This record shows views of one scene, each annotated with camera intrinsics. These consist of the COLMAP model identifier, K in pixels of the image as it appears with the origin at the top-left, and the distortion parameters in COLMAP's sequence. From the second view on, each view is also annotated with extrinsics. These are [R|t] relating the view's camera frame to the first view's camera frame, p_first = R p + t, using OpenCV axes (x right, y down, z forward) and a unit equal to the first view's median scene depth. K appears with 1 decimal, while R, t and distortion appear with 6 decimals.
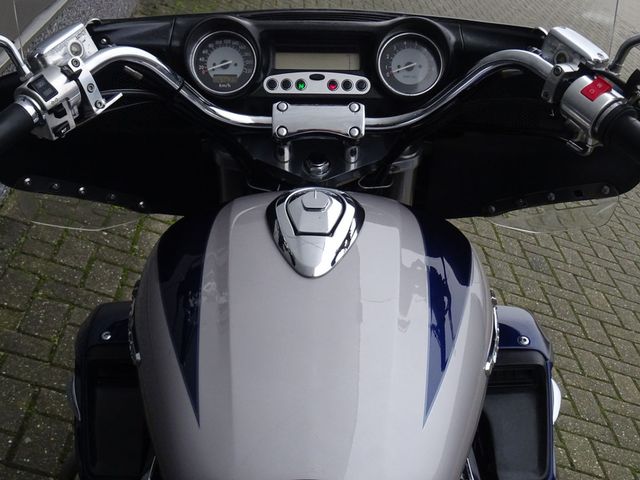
lens RADIAL K [[1092.5, 0, 320.0], [0, 1092.5, 240.0], [0, 0, 1]] dist [0.004507, 0.016535]
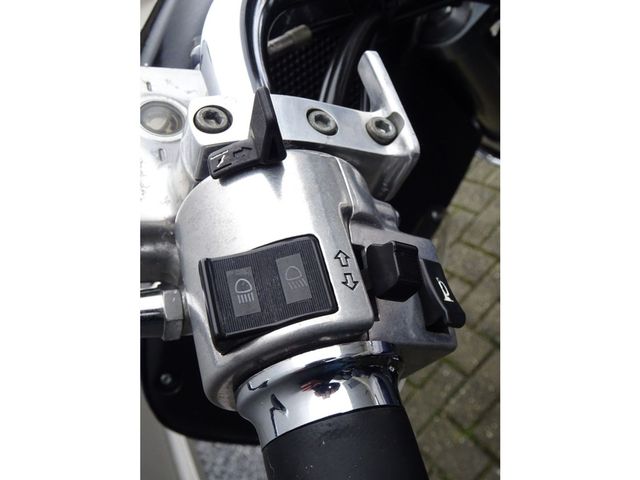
lens RADIAL K [[809.8, 0, 320.0], [0, 809.8, 240.0], [0, 0, 1]] dist [-0.000802, -0.002125]
pose [[0.459000, -0.878340, -0.133559, -0.212340], [0.886823, 0.462015, 0.009329, -0.130431], [0.053512, -0.122725, 0.990997, 0.821401]]
